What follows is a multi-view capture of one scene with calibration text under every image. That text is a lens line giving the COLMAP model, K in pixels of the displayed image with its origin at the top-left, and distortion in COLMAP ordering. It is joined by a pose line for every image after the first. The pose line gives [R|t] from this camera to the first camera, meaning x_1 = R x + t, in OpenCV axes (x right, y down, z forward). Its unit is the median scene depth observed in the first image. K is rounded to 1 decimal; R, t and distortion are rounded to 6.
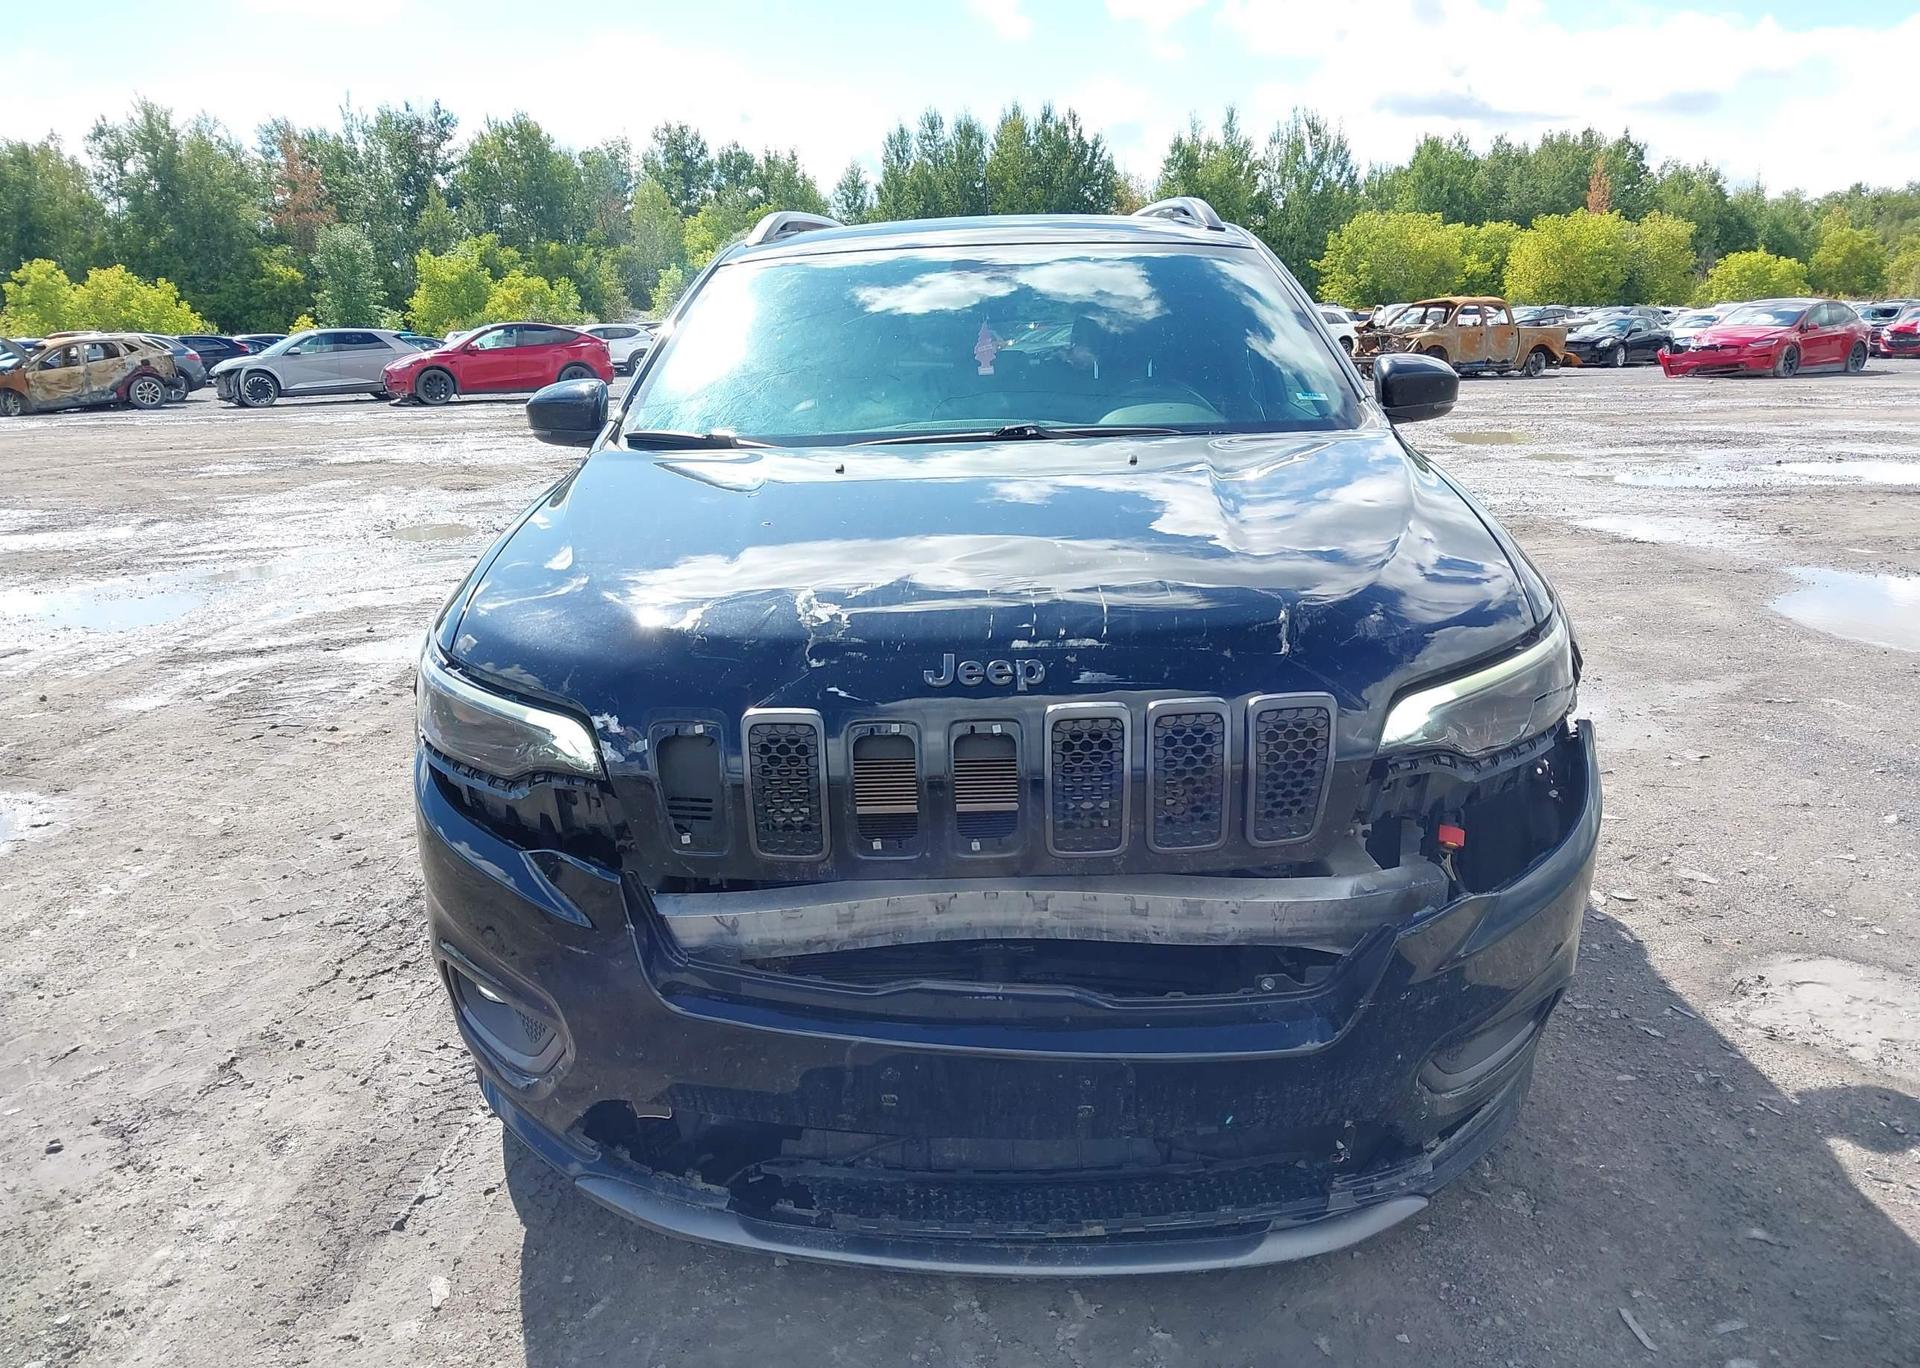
lens RADIAL K [[1533.1, 0, 961.3], [0, 1533.1, 647.5], [0, 0, 1]] dist [0.010344, -0.013303]
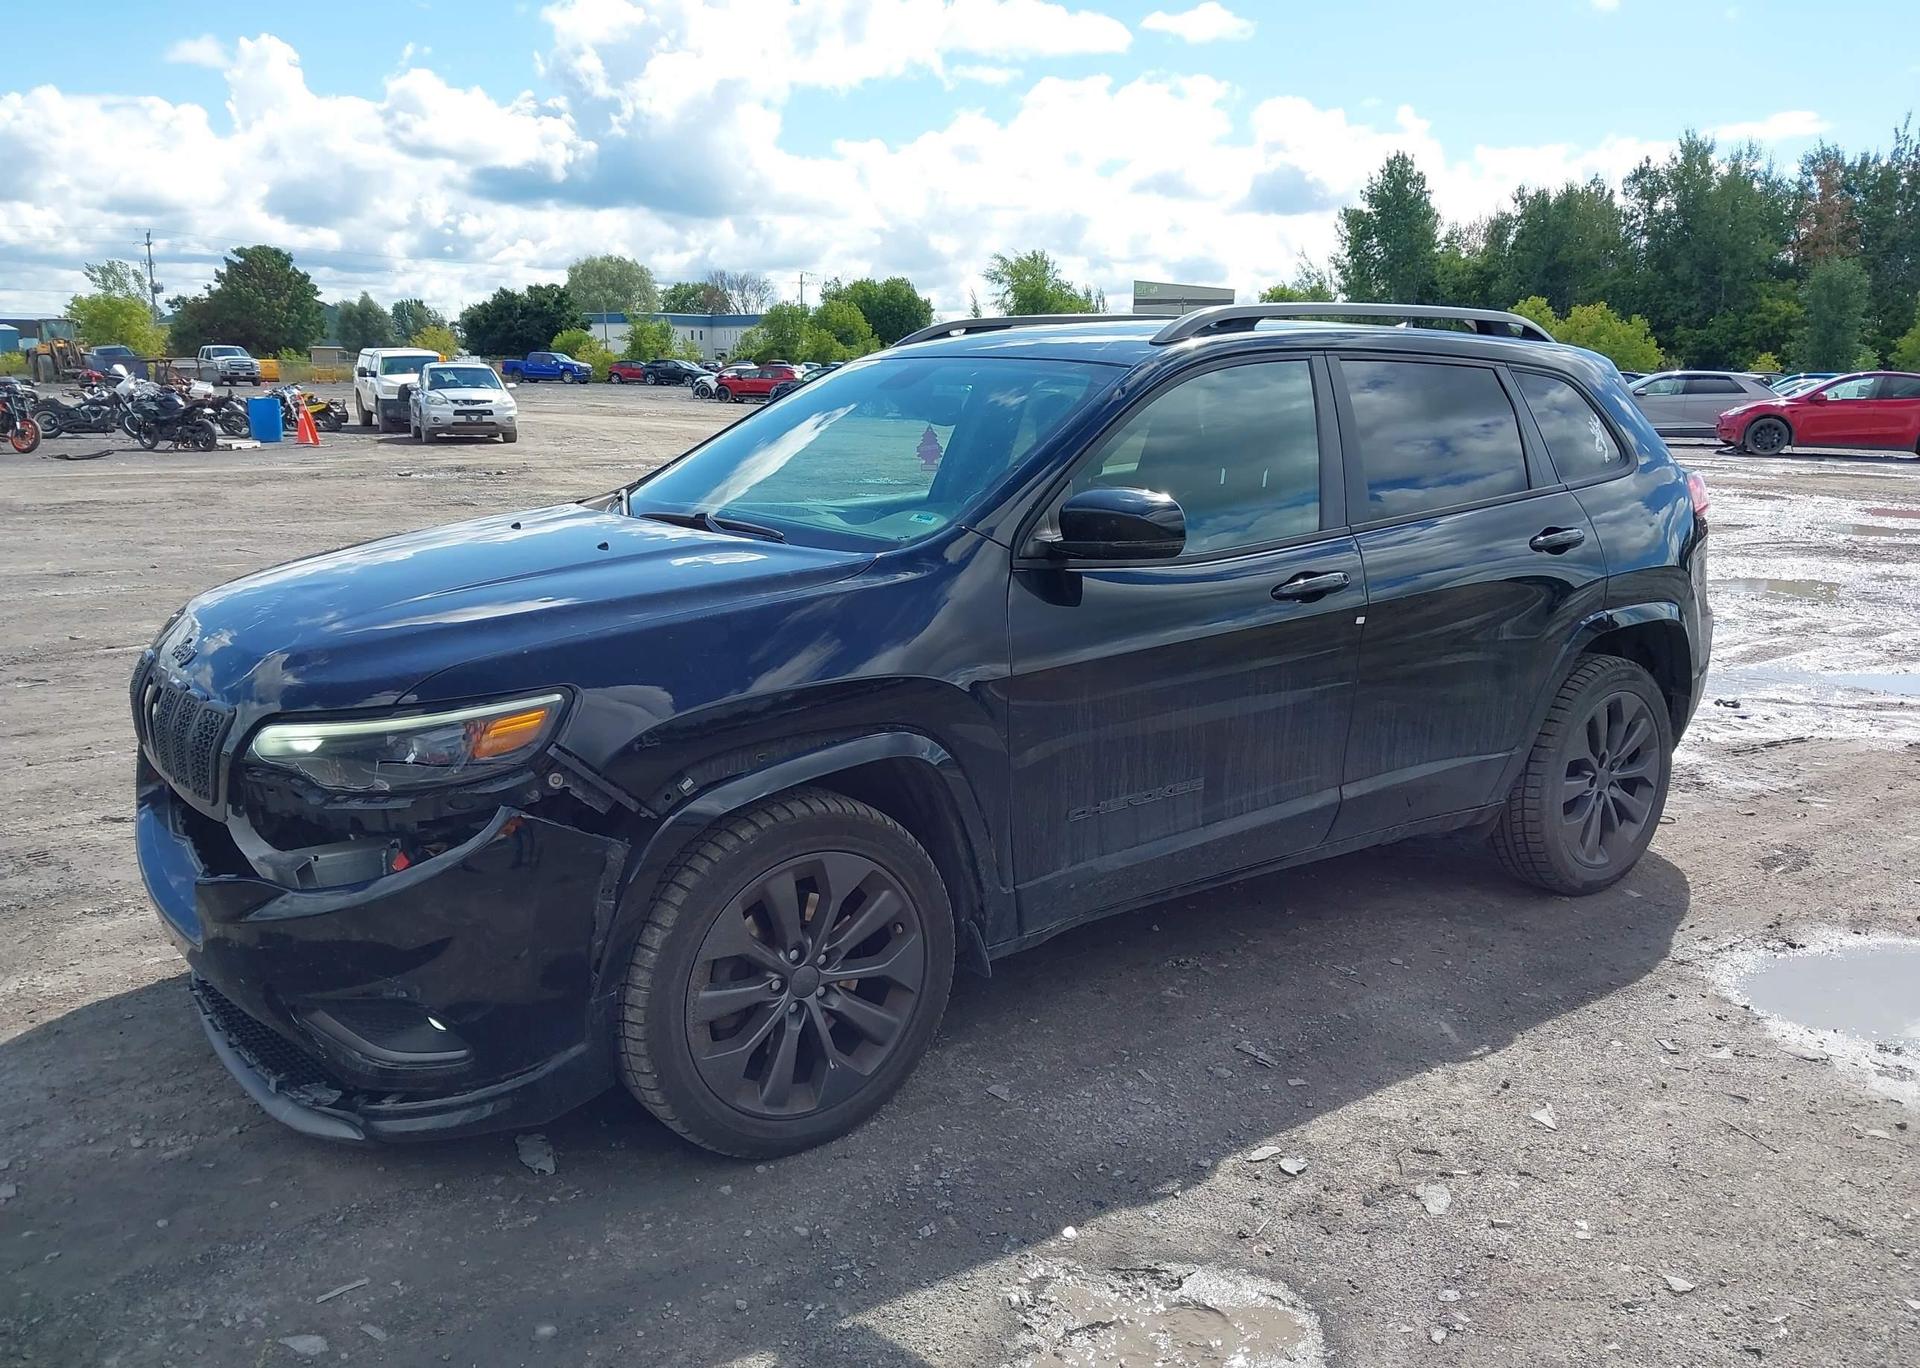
lens RADIAL K [[1533.1, 0, 967.1], [0, 1533.1, 676.0], [0, 0, 1]] dist [0.010344, -0.013303]
pose [[0.606643, 0.187375, -0.772577, 0.045901], [-0.188972, 0.977959, 0.088802, -0.006784], [0.772188, 0.092125, 0.628680, 0.016493]]
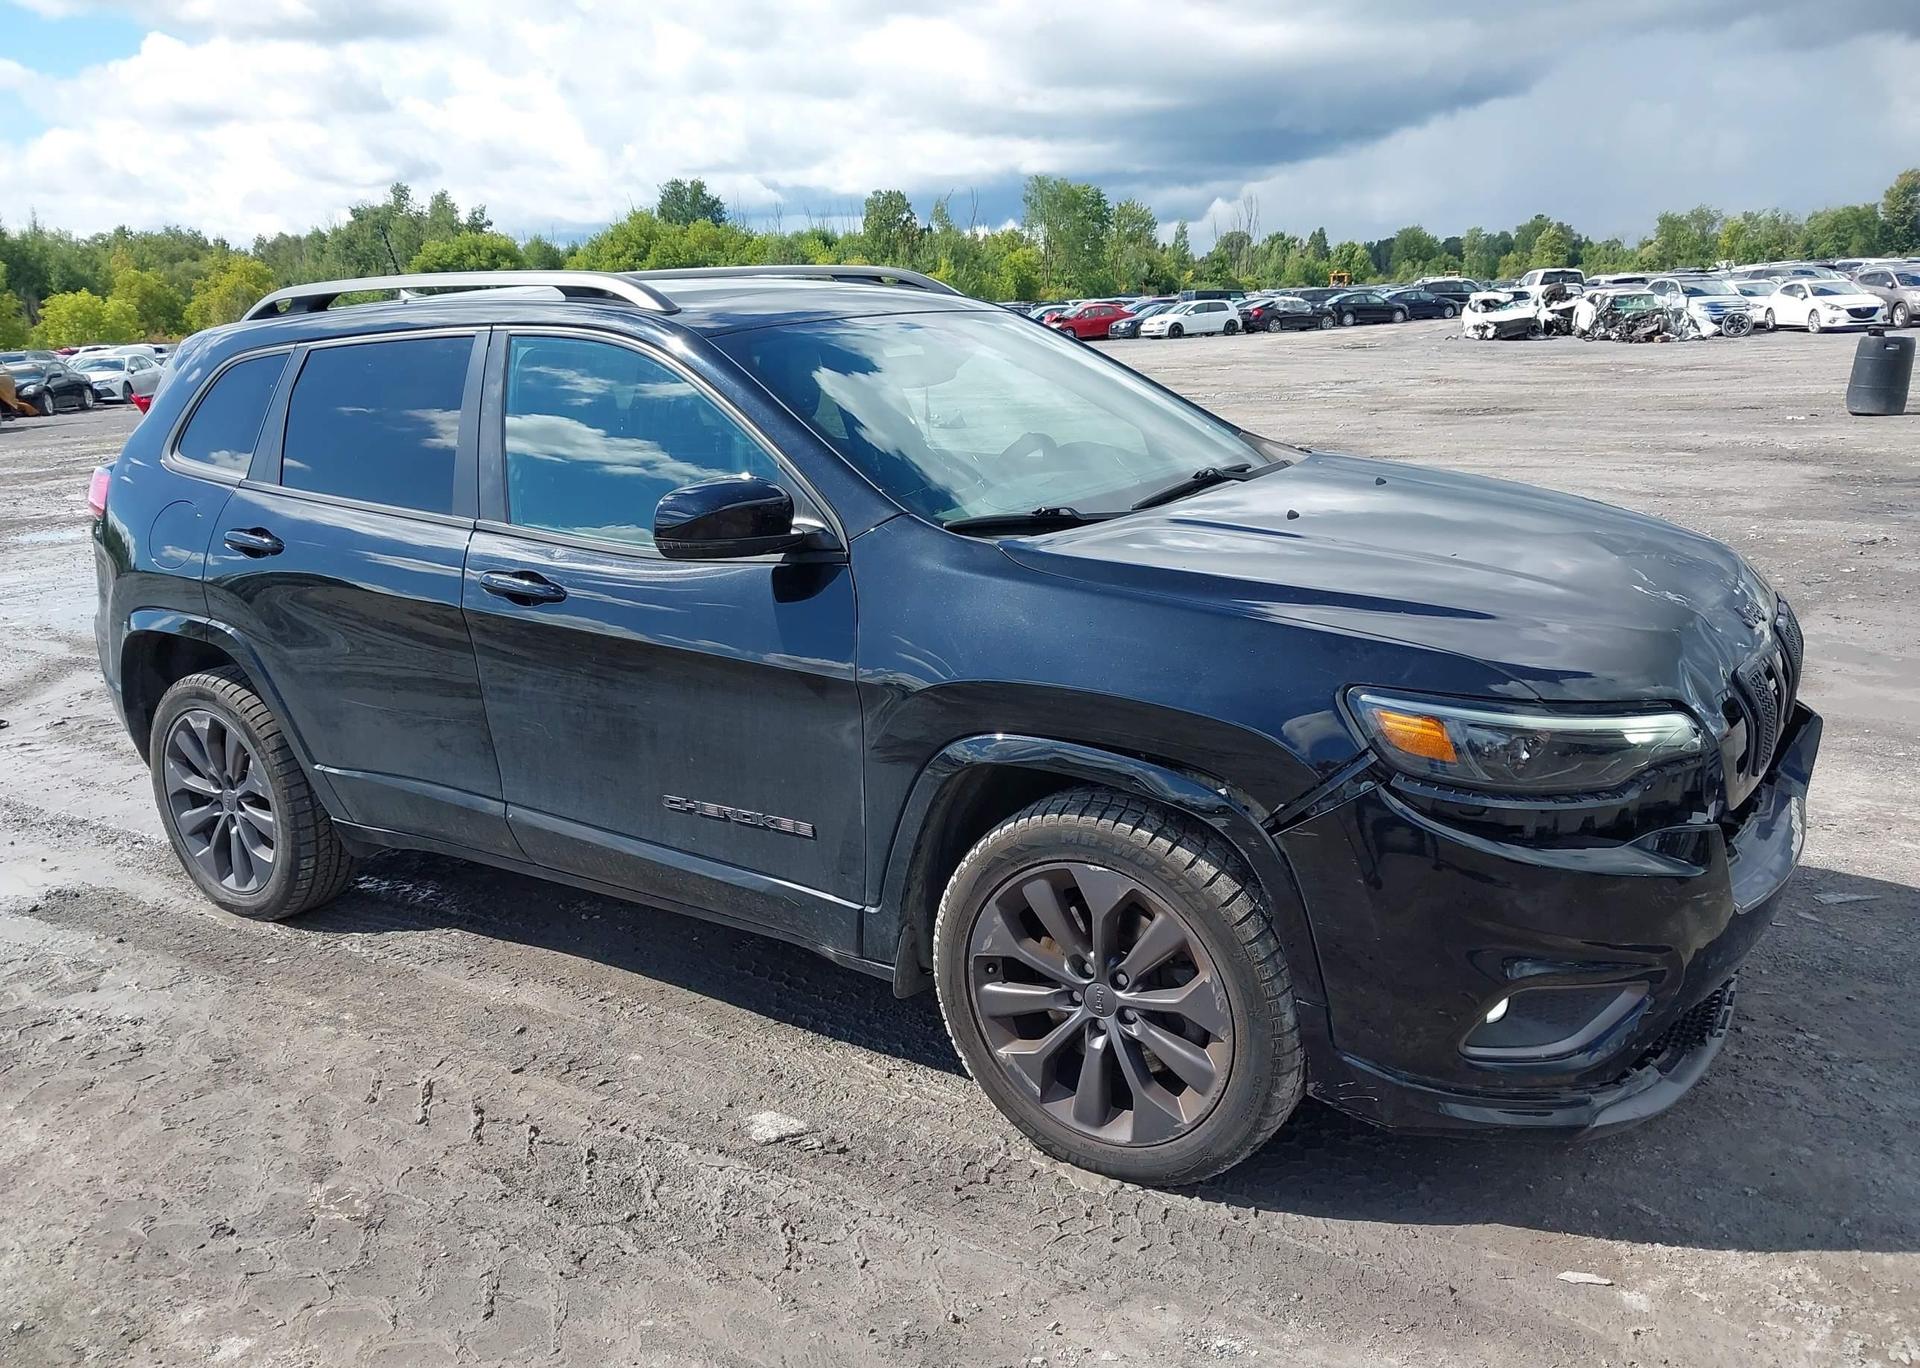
lens RADIAL K [[1533.1, 0, 944.8], [0, 1533.1, 682.5], [0, 0, 1]] dist [0.010344, -0.013303]
pose [[0.520851, -0.205939, 0.828434, -0.043522], [0.208663, 0.971739, 0.110372, -0.006114], [-0.827752, 0.115377, 0.549103, 0.023338]]
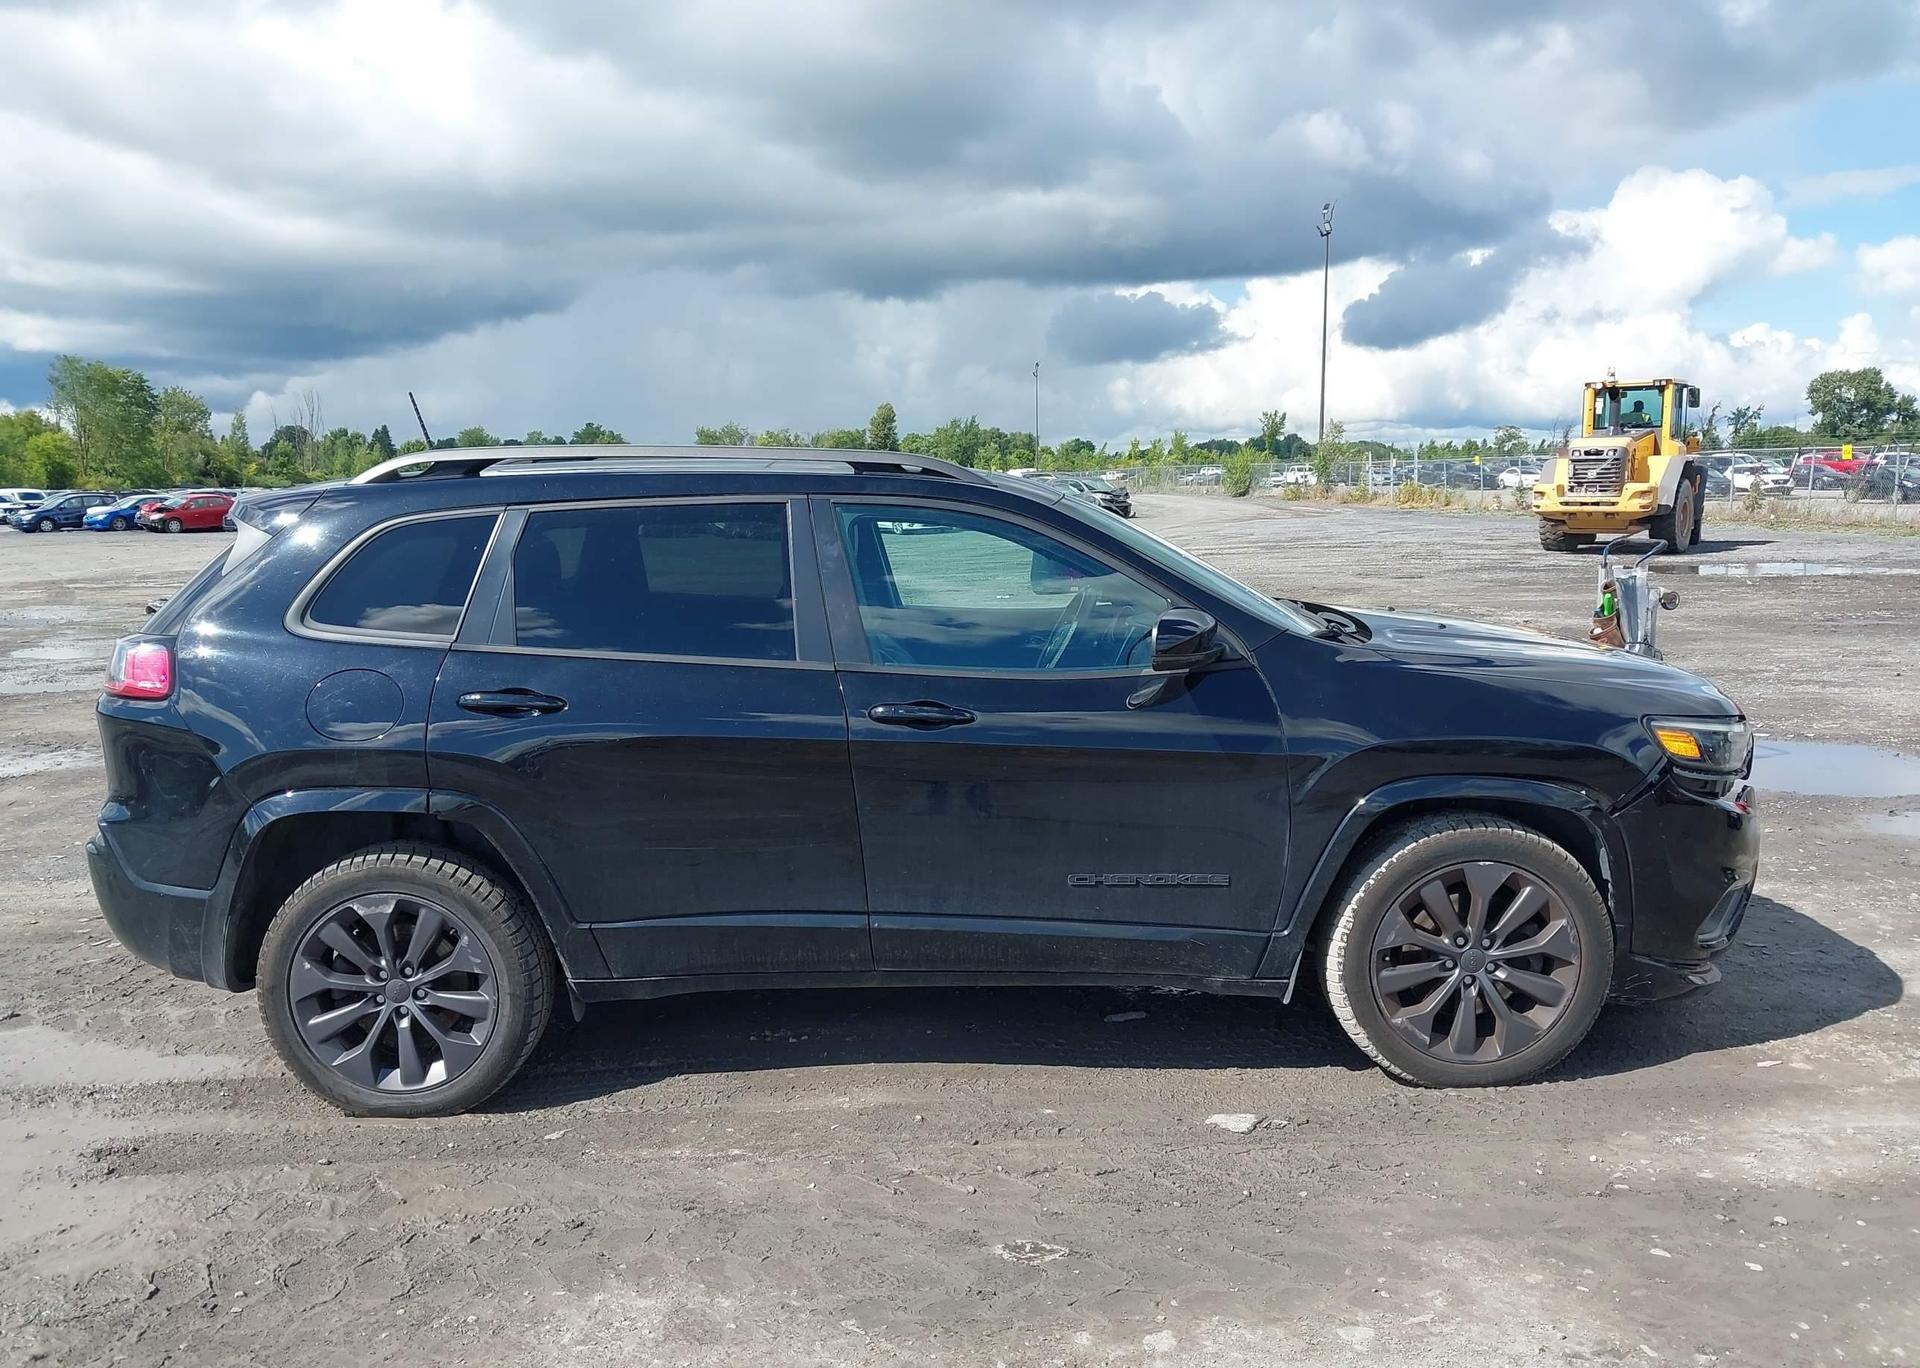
lens RADIAL K [[1533.1, 0, 954.5], [0, 1533.1, 704.4], [0, 0, 1]] dist [0.010344, -0.013303]
pose [[-0.051292, -0.126035, 0.990699, -0.063177], [0.224355, 0.965194, 0.134406, -0.013560], [-0.973157, 0.229162, -0.021230, 0.058568]]
